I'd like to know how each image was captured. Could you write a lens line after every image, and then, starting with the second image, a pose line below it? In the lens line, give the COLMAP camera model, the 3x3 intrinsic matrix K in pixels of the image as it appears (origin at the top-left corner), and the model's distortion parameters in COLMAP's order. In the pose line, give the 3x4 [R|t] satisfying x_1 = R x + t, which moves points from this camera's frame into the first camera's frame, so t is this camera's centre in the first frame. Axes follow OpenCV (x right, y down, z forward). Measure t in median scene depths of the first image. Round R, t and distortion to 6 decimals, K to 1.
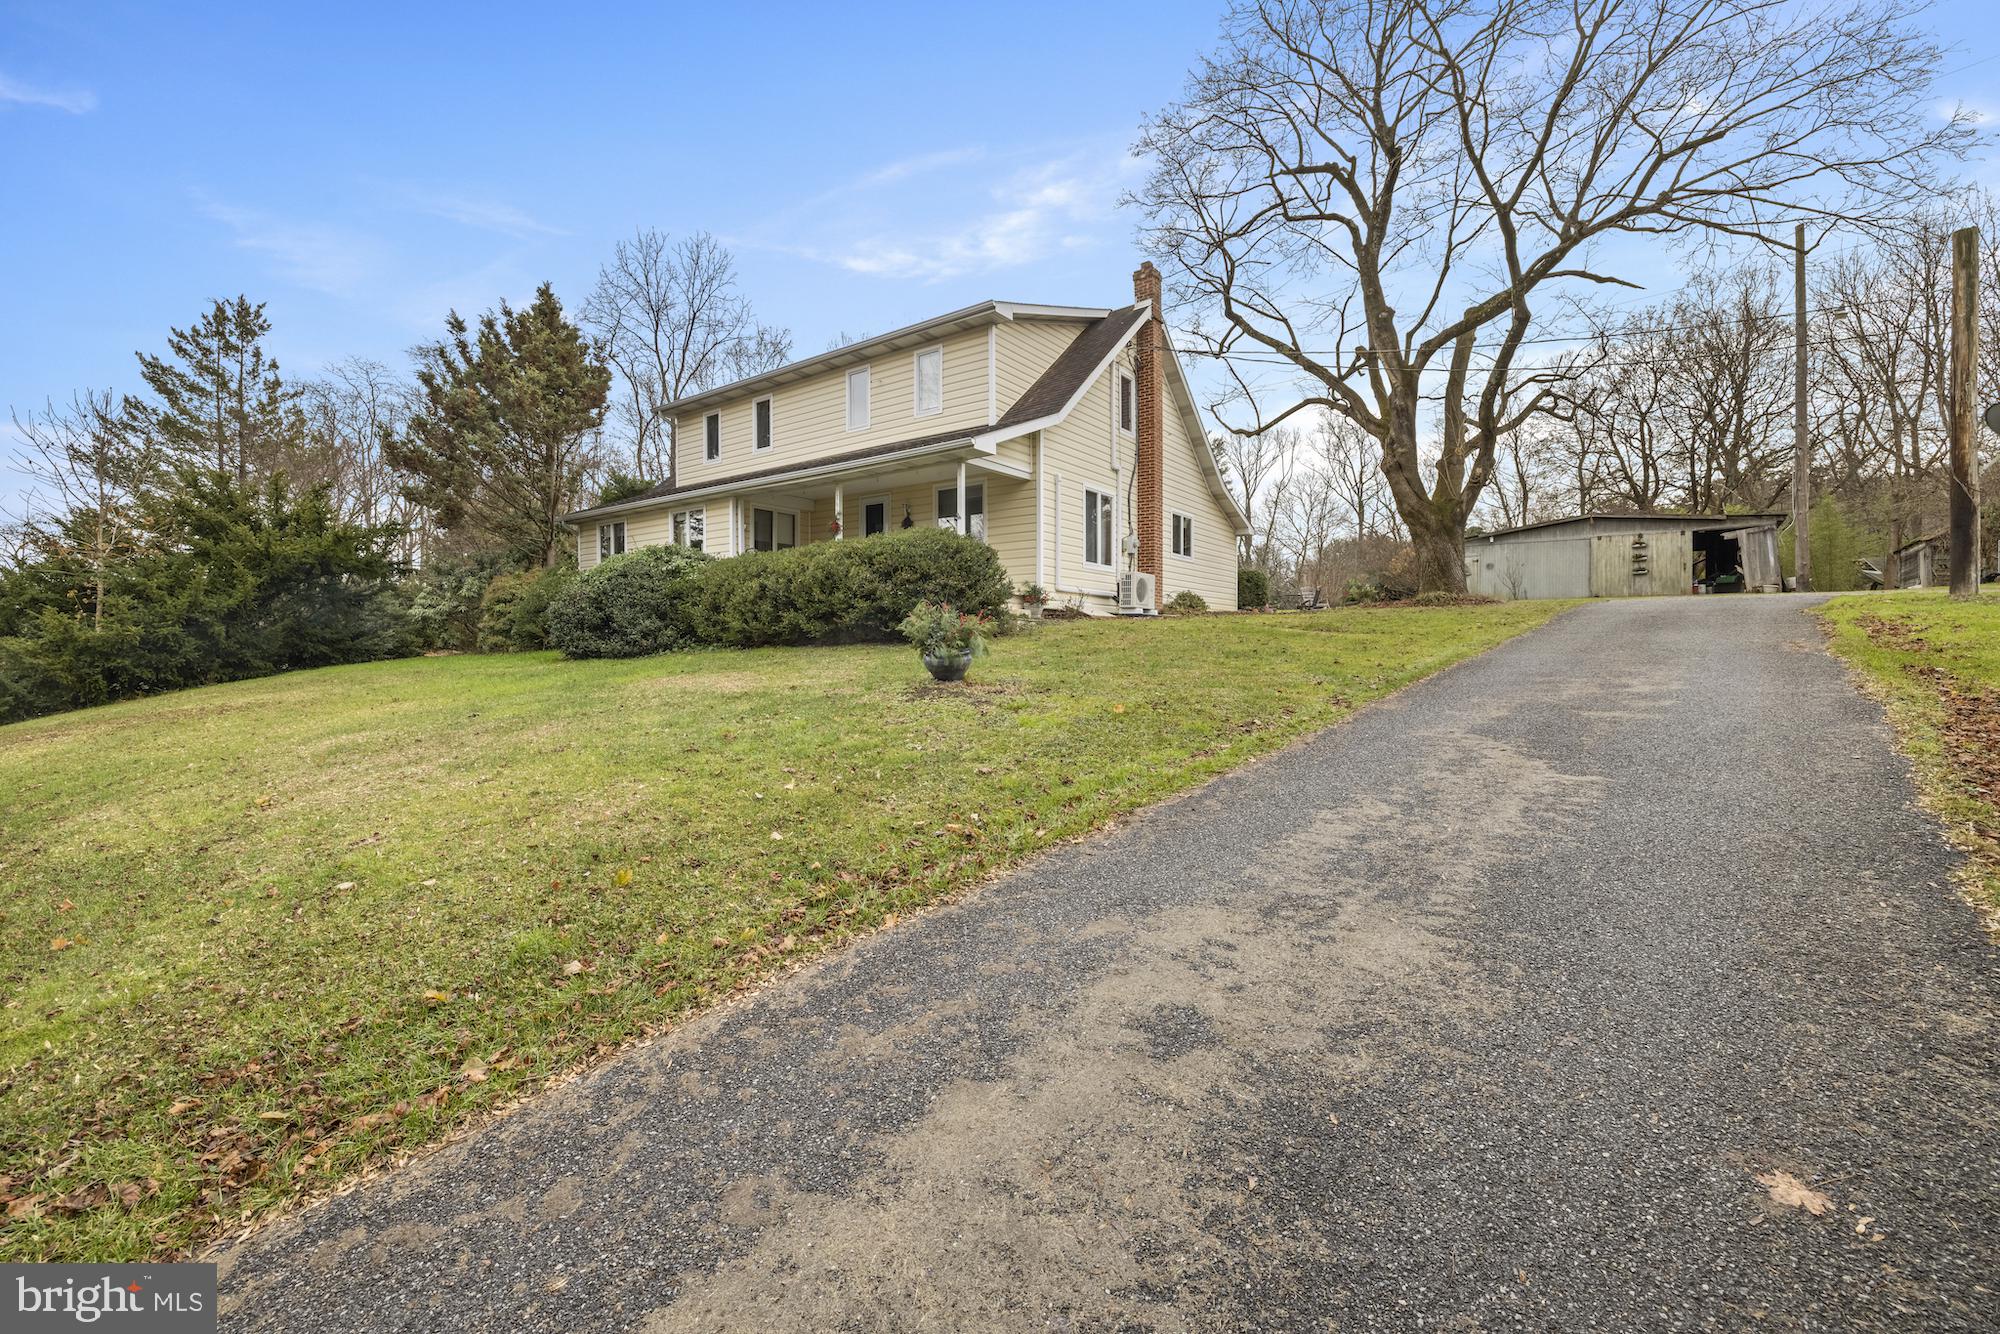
lens RADIAL K [[866.9, 0, 1000.3], [0, 866.9, 657.7], [0, 0, 1]] dist [0.000819, 0.000312]
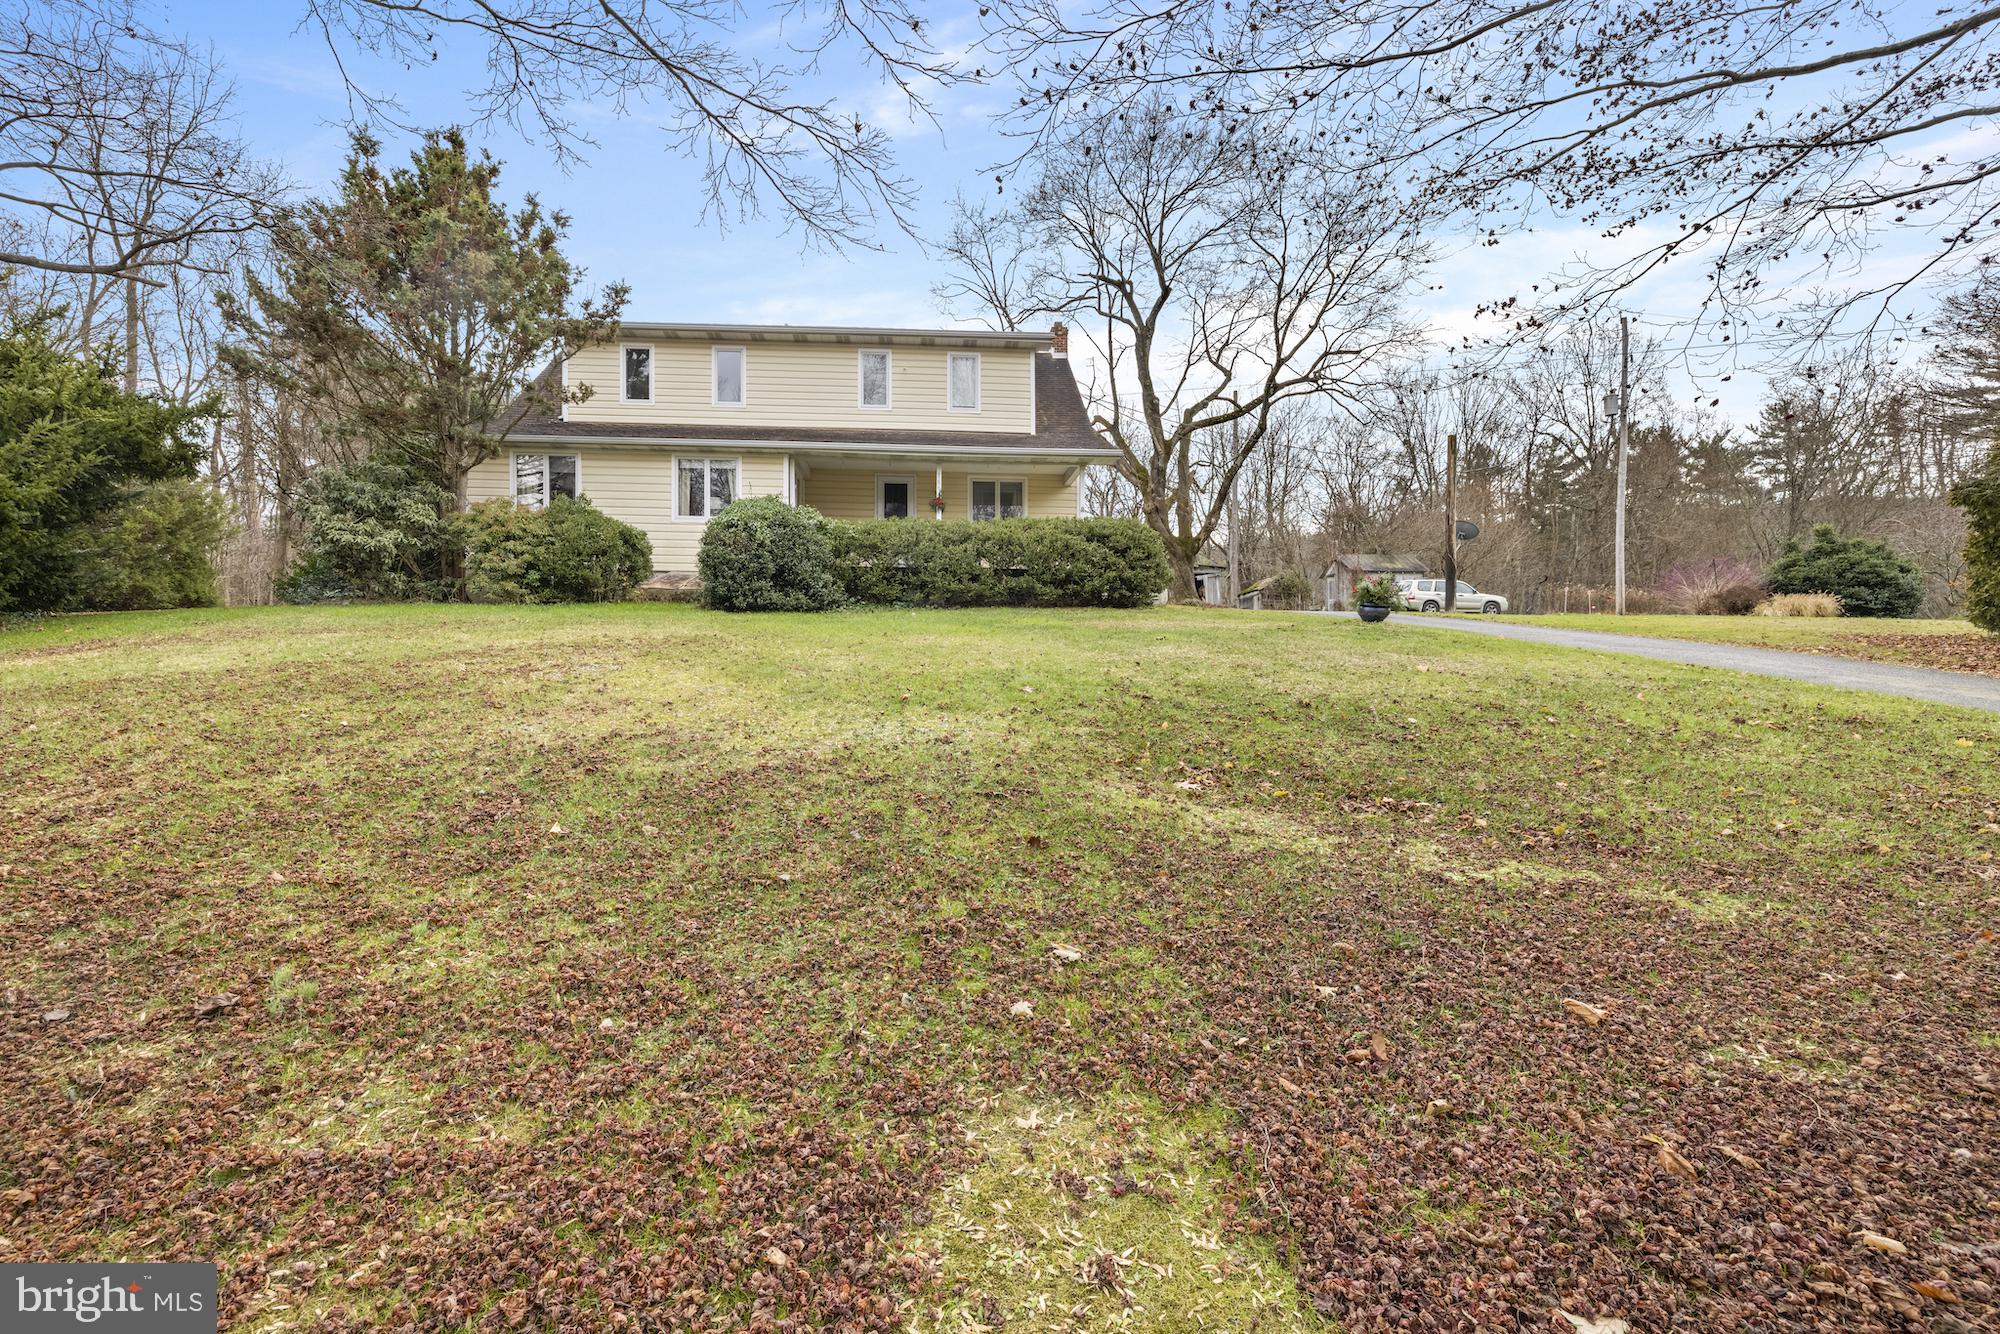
lens RADIAL K [[866.9, 0, 999.9], [0, 866.9, 670.1], [0, 0, 1]] dist [0.000819, 0.000312]
pose [[0.758080, 0.009136, 0.652098, -0.631586], [-0.002592, 0.999936, -0.010995, 0.051215], [-0.652157, 0.006645, 0.758055, 0.111437]]
